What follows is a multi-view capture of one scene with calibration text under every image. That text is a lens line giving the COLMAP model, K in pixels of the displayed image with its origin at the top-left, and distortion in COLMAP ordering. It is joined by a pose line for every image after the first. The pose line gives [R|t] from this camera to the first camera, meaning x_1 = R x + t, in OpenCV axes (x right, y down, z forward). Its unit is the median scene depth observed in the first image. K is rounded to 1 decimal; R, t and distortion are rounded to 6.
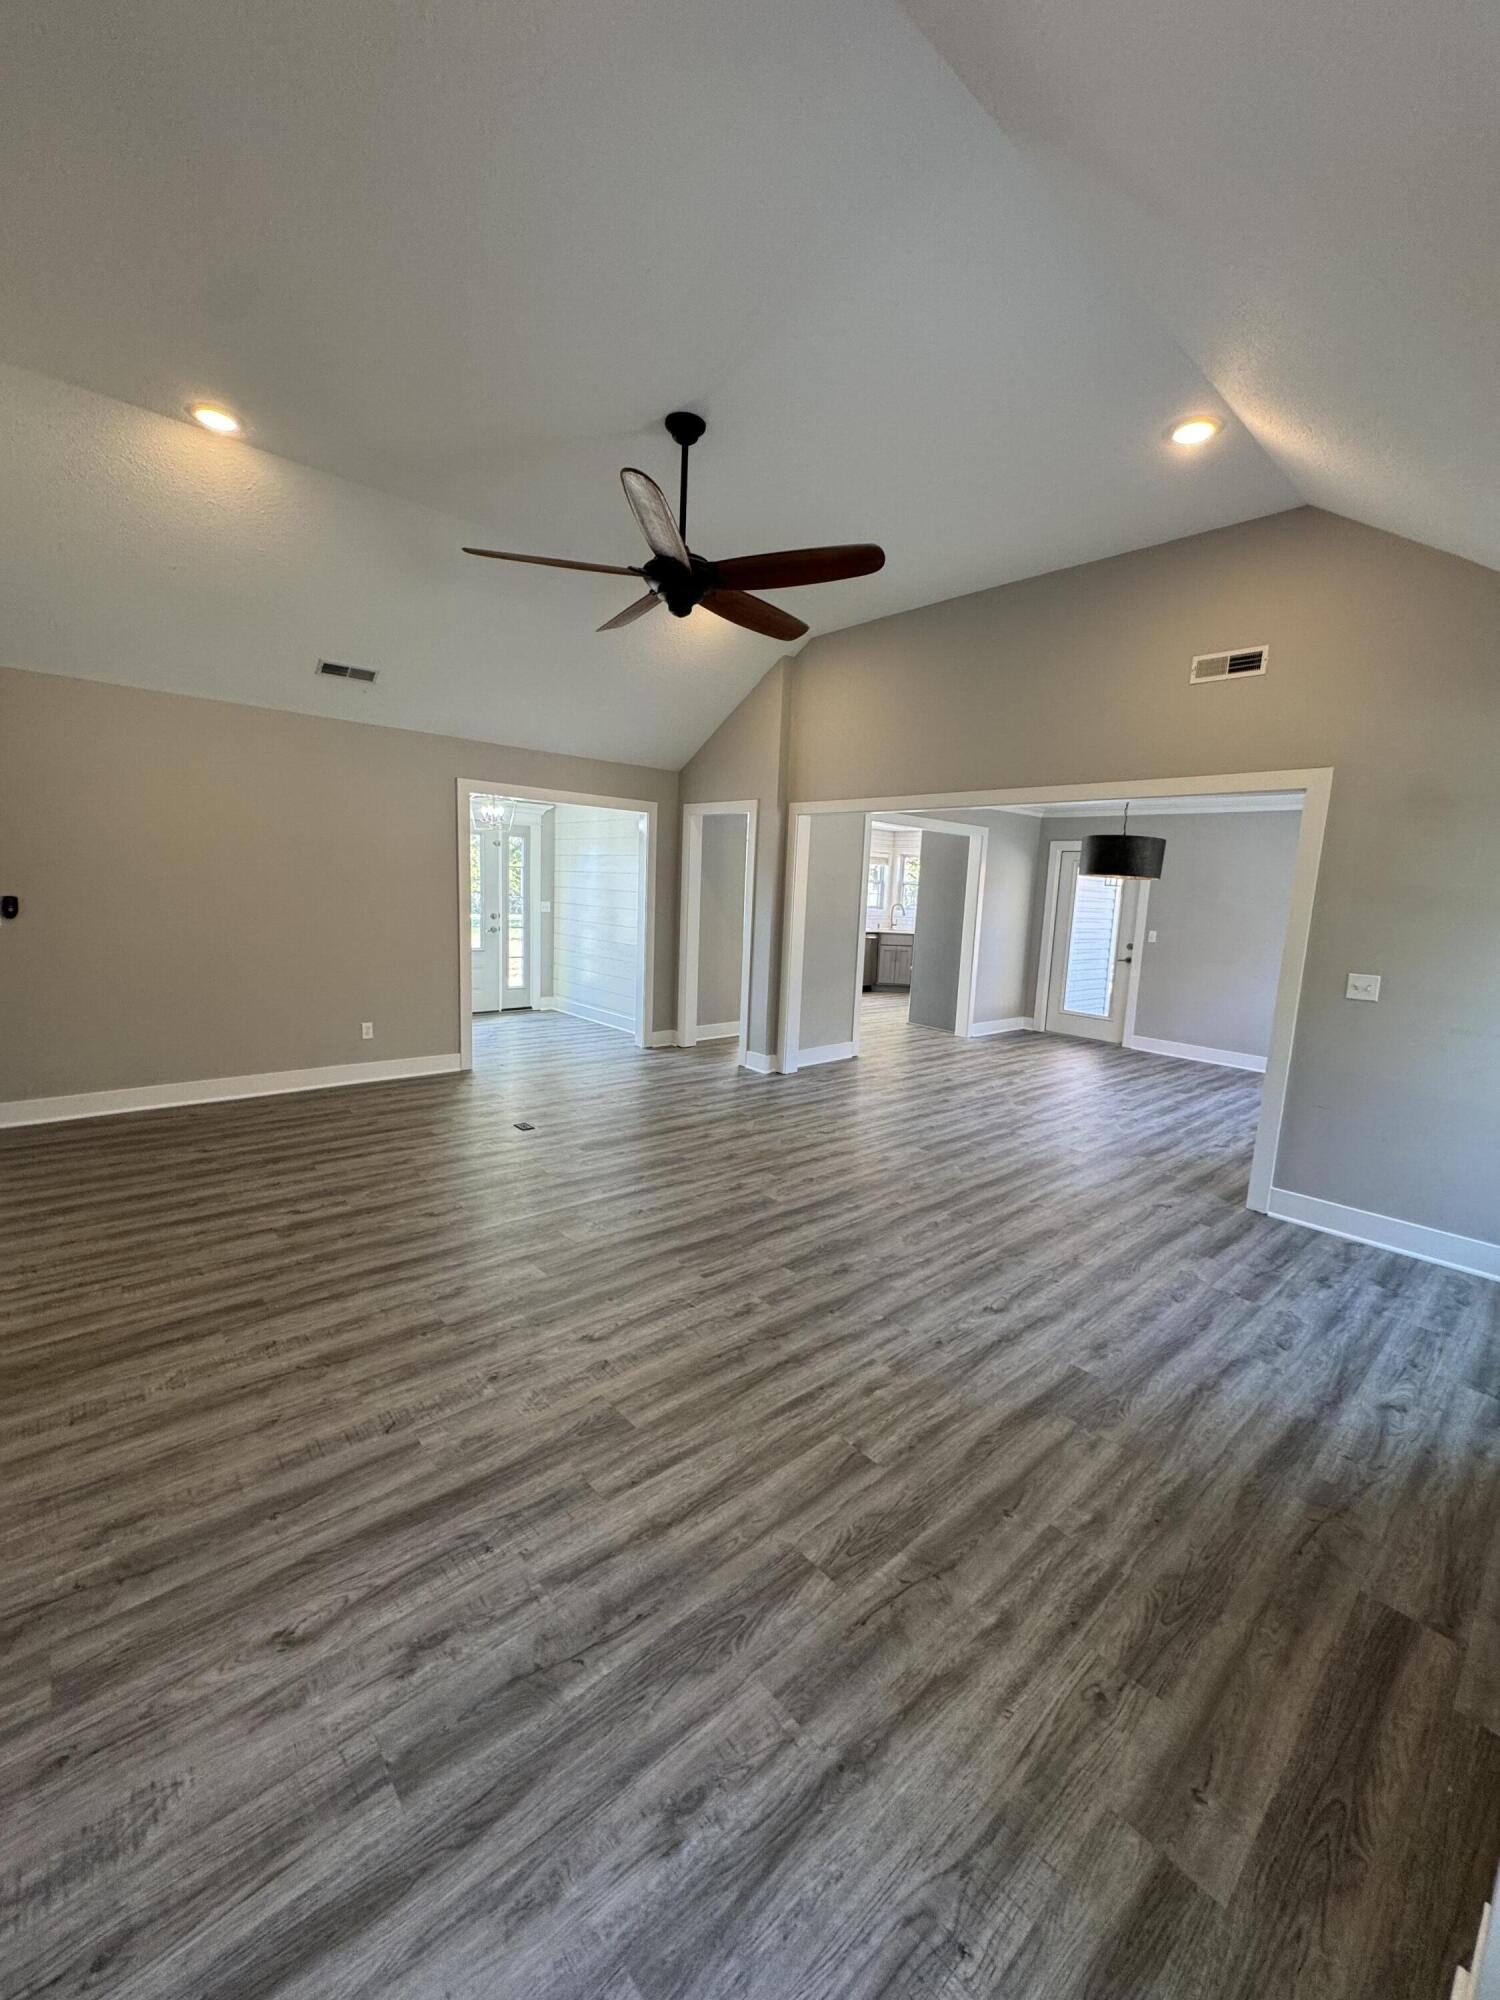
lens RADIAL K [[795.5, 0, 758.9], [0, 795.5, 1000.2], [0, 0, 1]] dist [-0.005520, 0.000662]
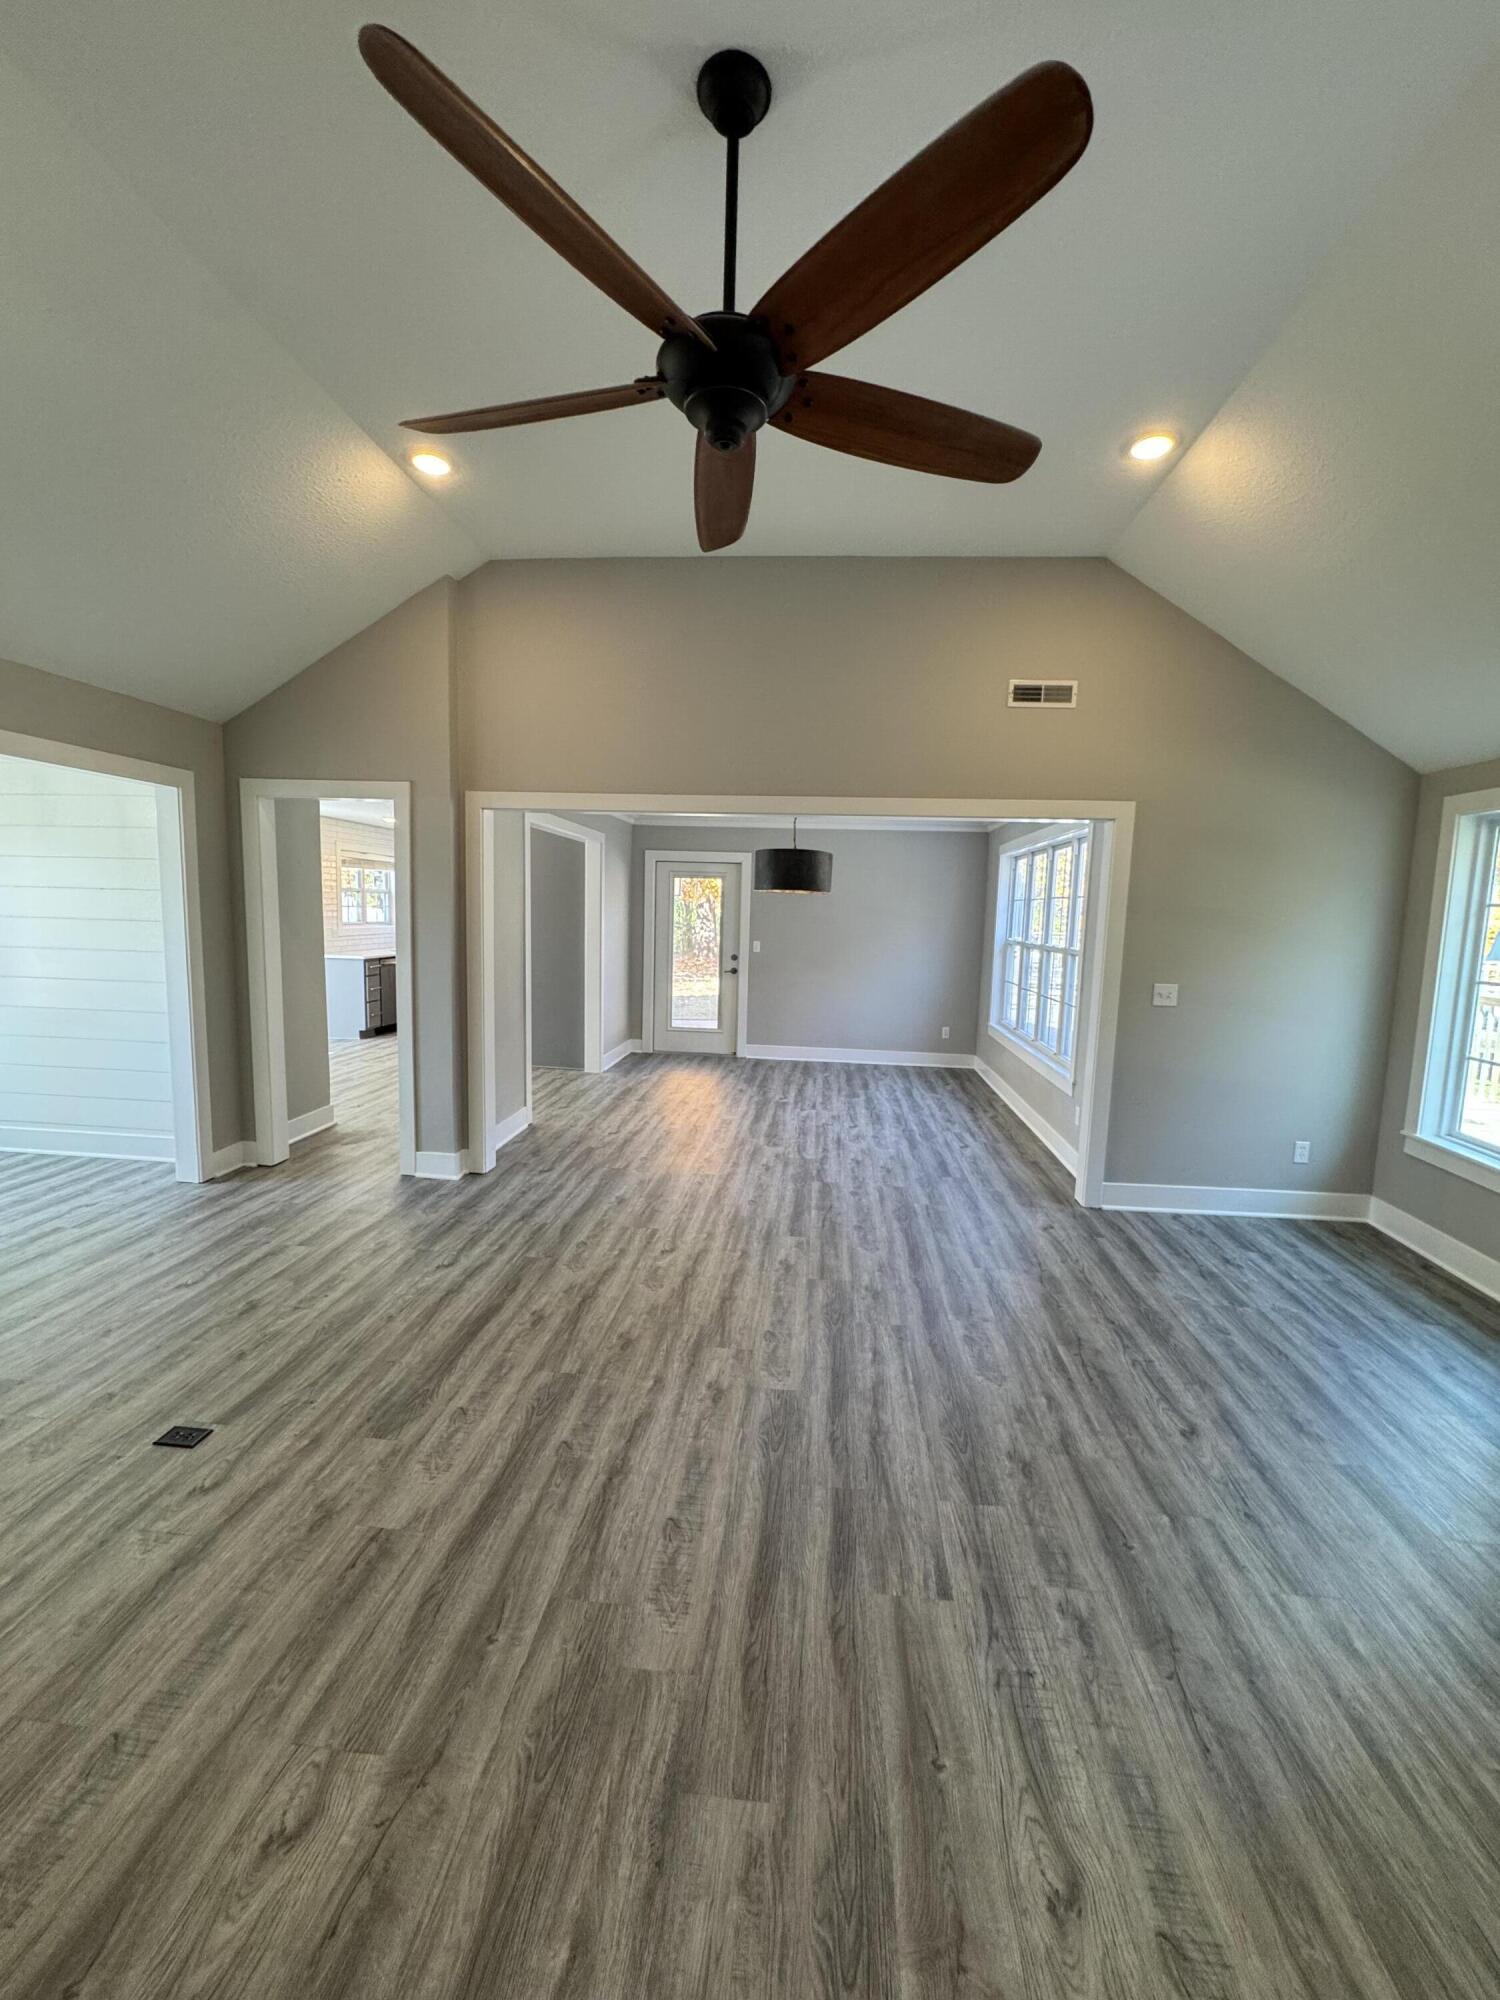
lens RADIAL K [[795.5, 0, 755.2], [0, 795.5, 1000.2], [0, 0, 1]] dist [-0.005520, 0.000662]
pose [[0.733864, -0.100572, 0.671810, -0.447096], [0.101127, 0.994134, 0.038357, -0.112537], [-0.671727, 0.039789, 0.739730, 0.544134]]
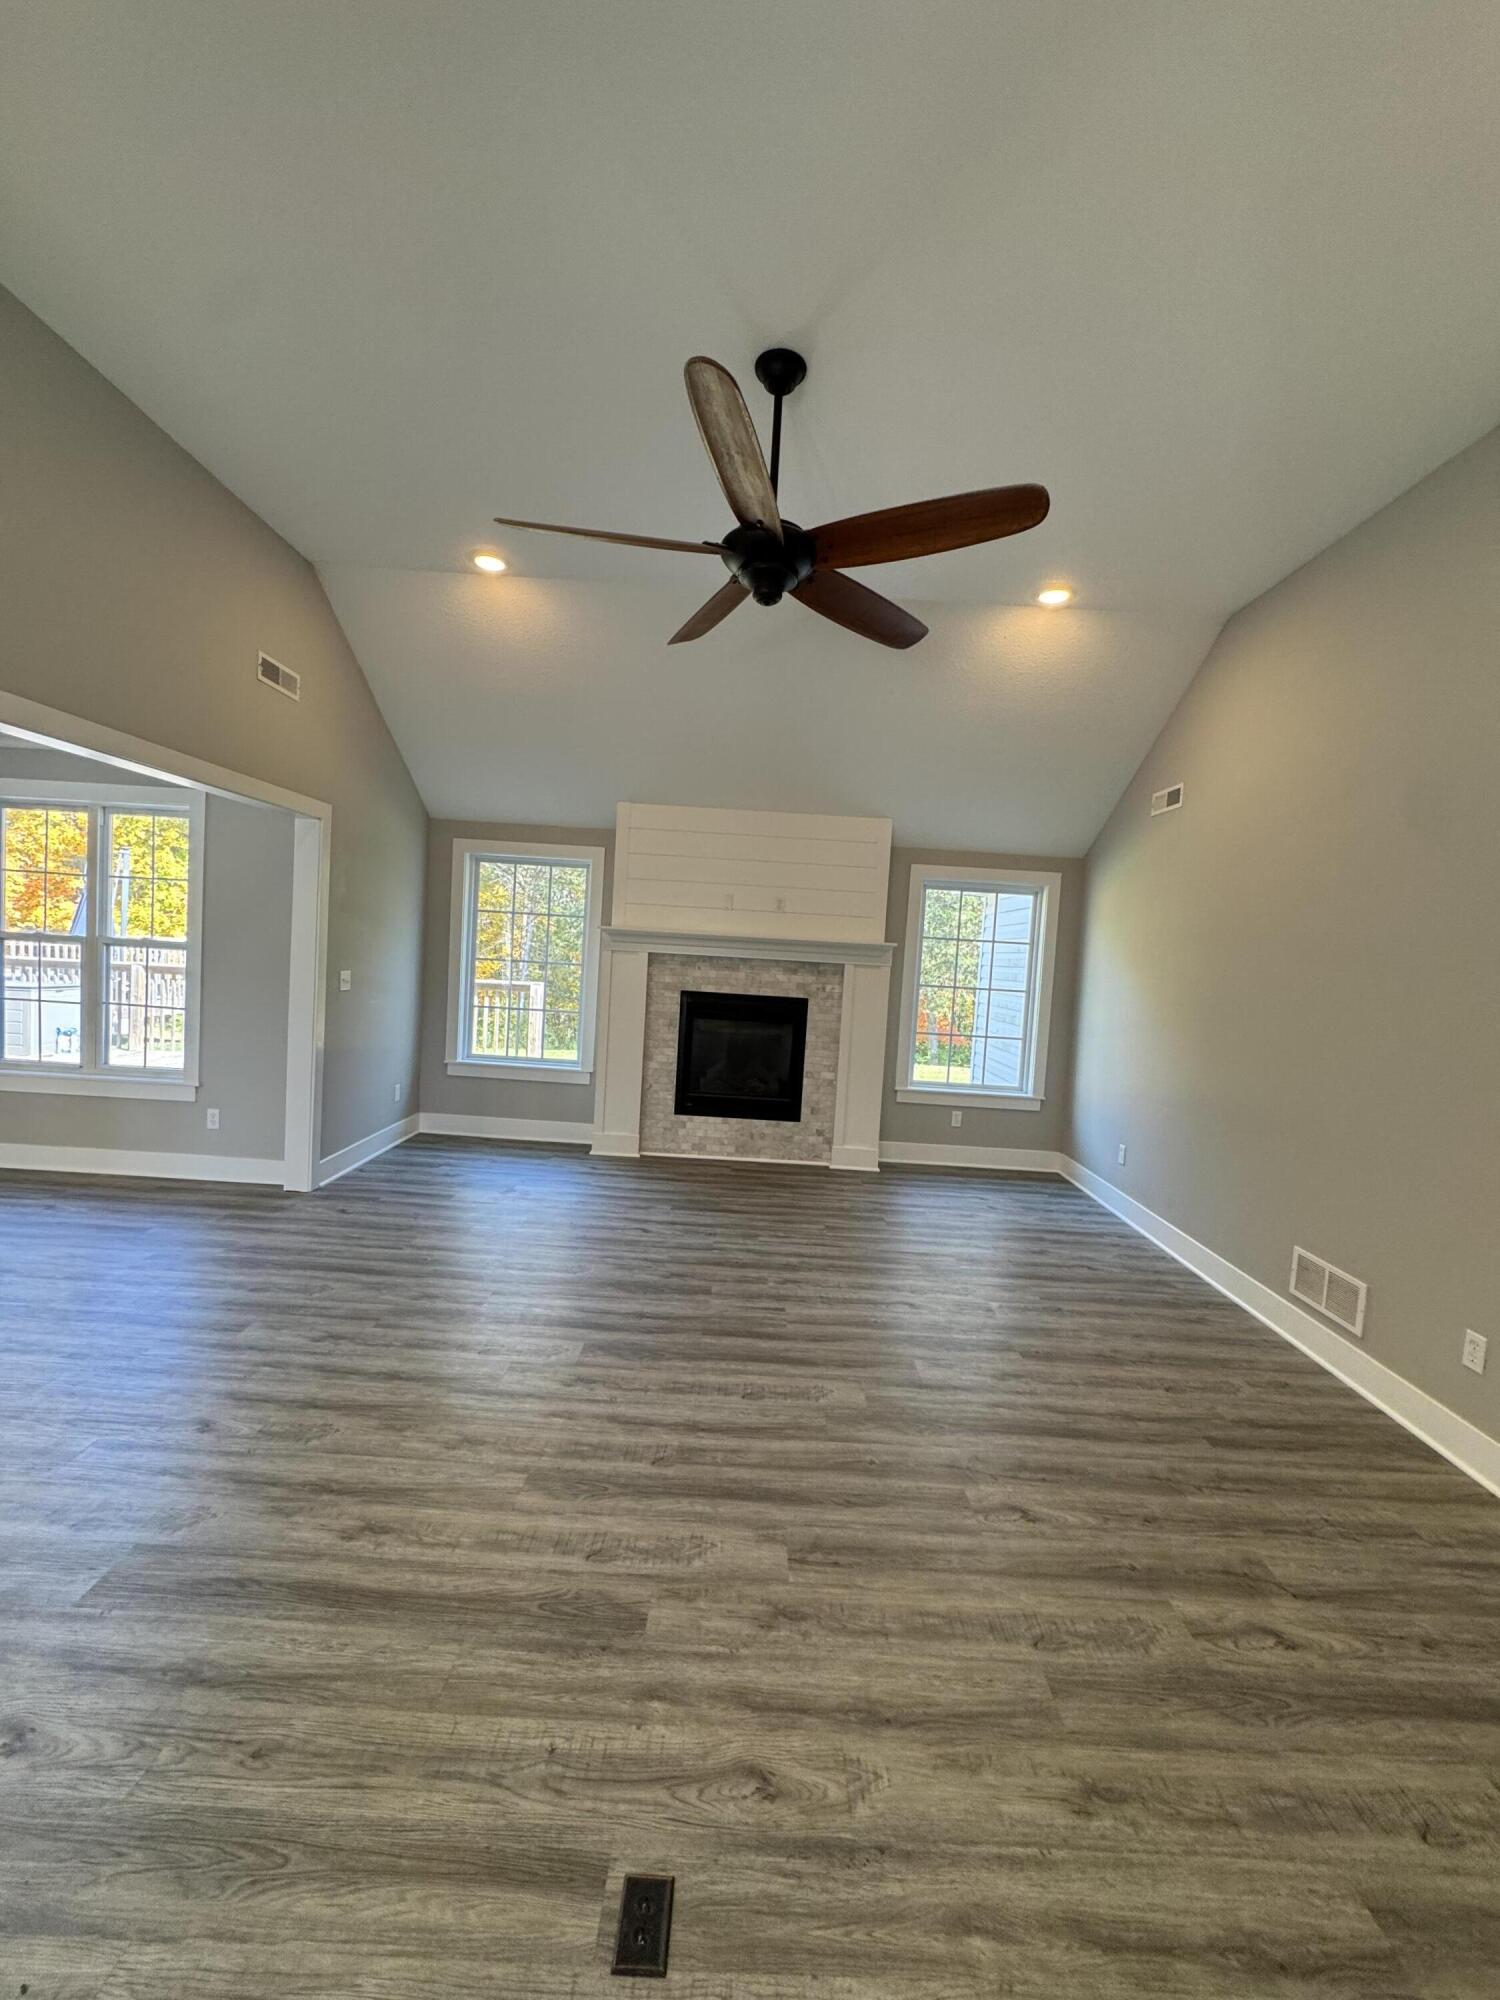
lens RADIAL K [[795.5, 0, 754.7], [0, 795.5, 999.7], [0, 0, 1]] dist [-0.005520, 0.000662]
pose [[-0.736884, -0.126558, 0.664067, -0.597097], [0.005297, 0.981209, 0.192876, -0.231520], [-0.675999, 0.145645, -0.722367, 1.481481]]
